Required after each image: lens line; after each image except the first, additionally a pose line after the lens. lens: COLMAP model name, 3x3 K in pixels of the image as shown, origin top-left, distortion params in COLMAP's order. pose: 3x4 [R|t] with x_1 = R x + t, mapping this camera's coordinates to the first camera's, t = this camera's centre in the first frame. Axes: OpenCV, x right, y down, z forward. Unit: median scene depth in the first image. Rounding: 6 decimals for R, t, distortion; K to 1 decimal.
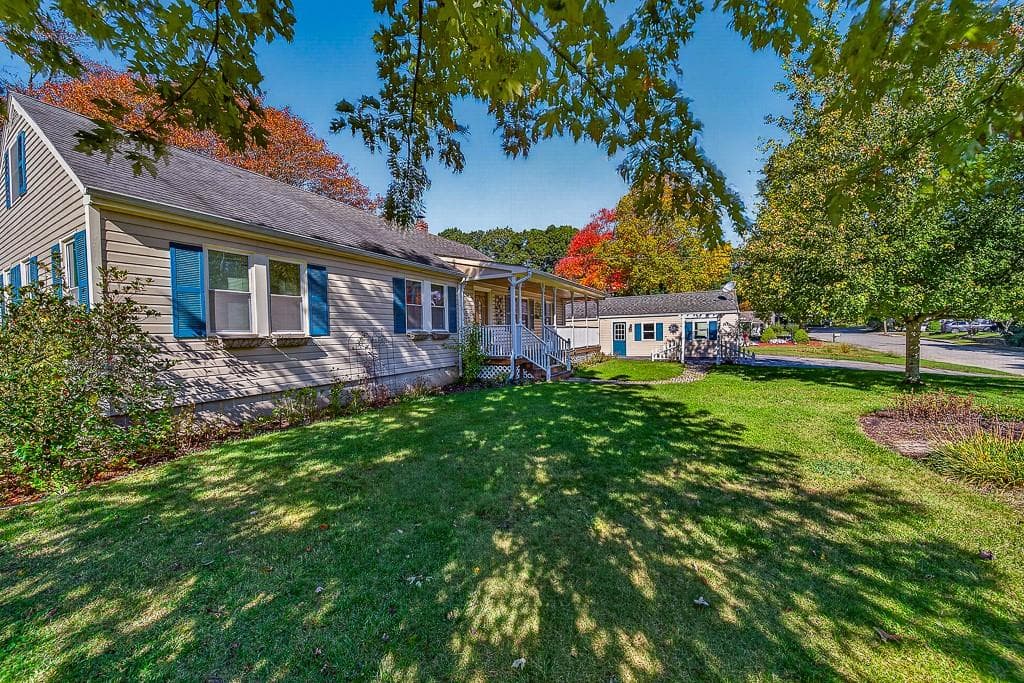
lens RADIAL K [[368.4, 0, 511.5], [0, 368.4, 346.7], [0, 0, 1]] dist [-0.001629, -0.000314]
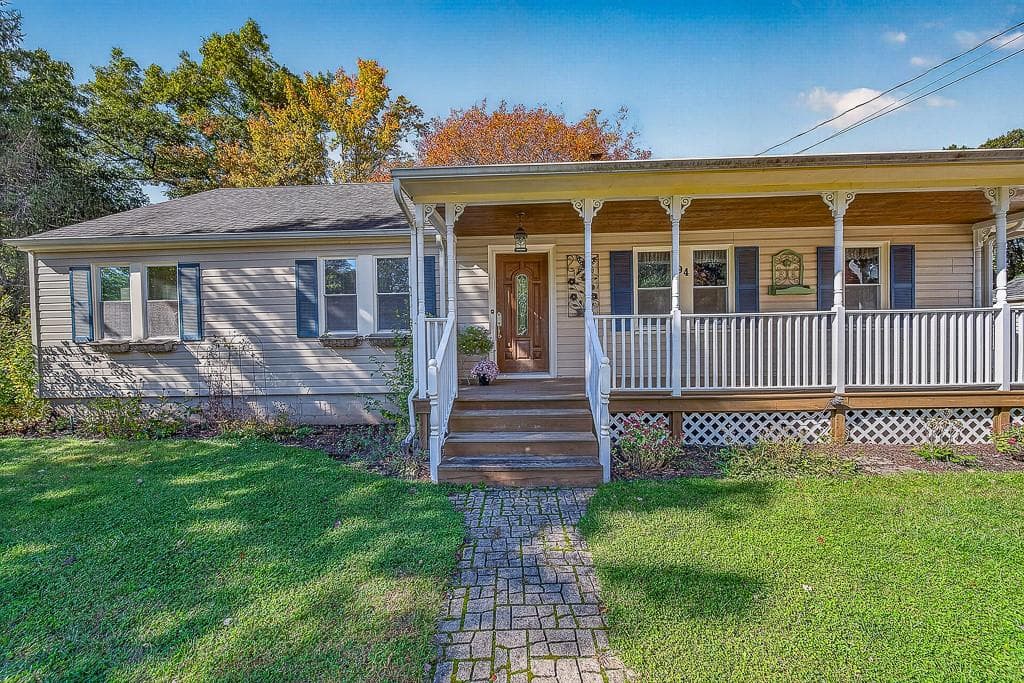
lens RADIAL K [[368.4, 0, 511.5], [0, 368.4, 346.7], [0, 0, 1]] dist [-0.001629, -0.000314]
pose [[0.432355, 0.036302, -0.900972, 0.458109], [-0.021347, 0.999321, 0.030021, -0.042831], [0.901451, 0.006254, 0.432836, 0.956408]]
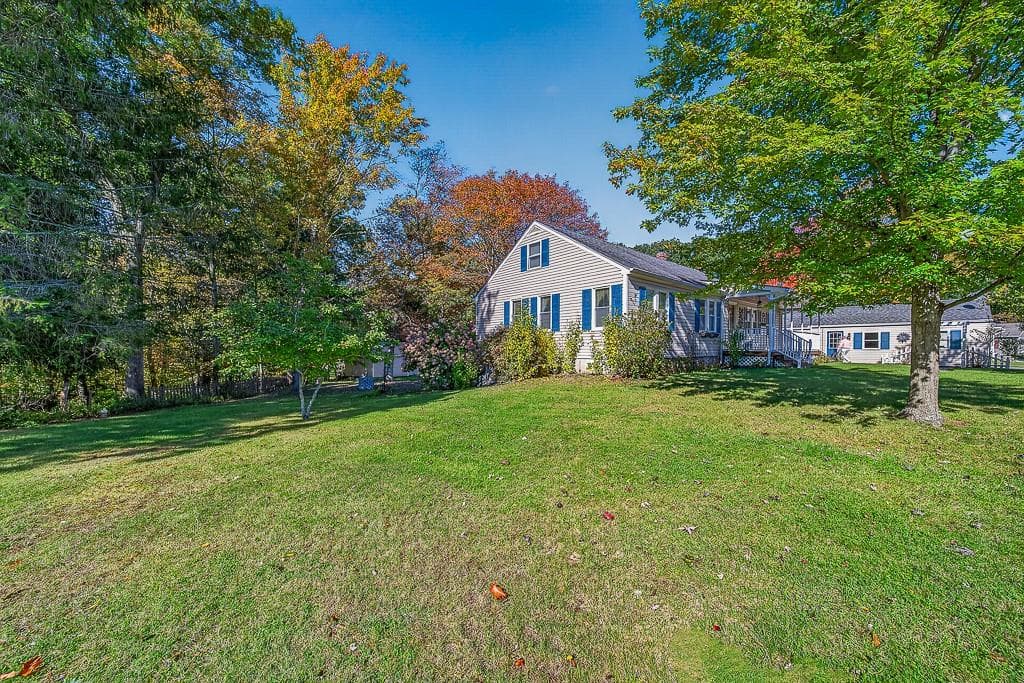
lens RADIAL K [[368.4, 0, 511.5], [0, 368.4, 346.7], [0, 0, 1]] dist [-0.001629, -0.000314]
pose [[0.931514, 0.031611, -0.362329, -0.434766], [-0.041818, 0.998918, -0.020362, 0.089014], [0.361293, 0.034119, 0.931828, -0.743201]]
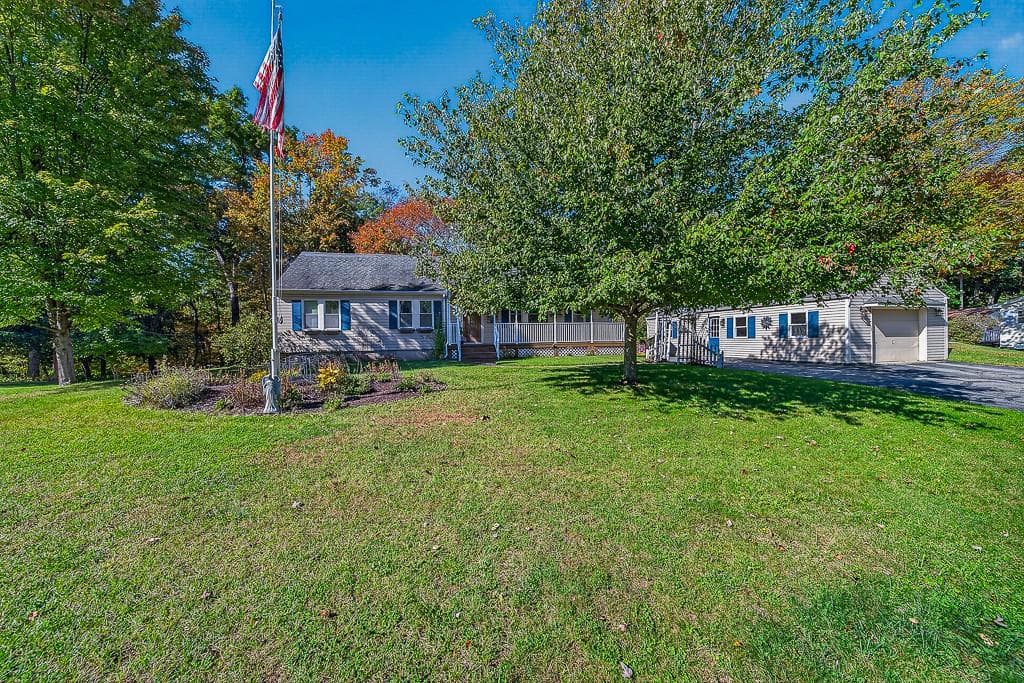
lens RADIAL K [[368.4, 0, 511.5], [0, 368.4, 346.7], [0, 0, 1]] dist [-0.001629, -0.000314]
pose [[0.646073, 0.030222, -0.762677, 1.434317], [-0.027040, 0.999495, 0.016700, 0.004761], [0.762796, 0.009834, 0.646564, 0.205534]]
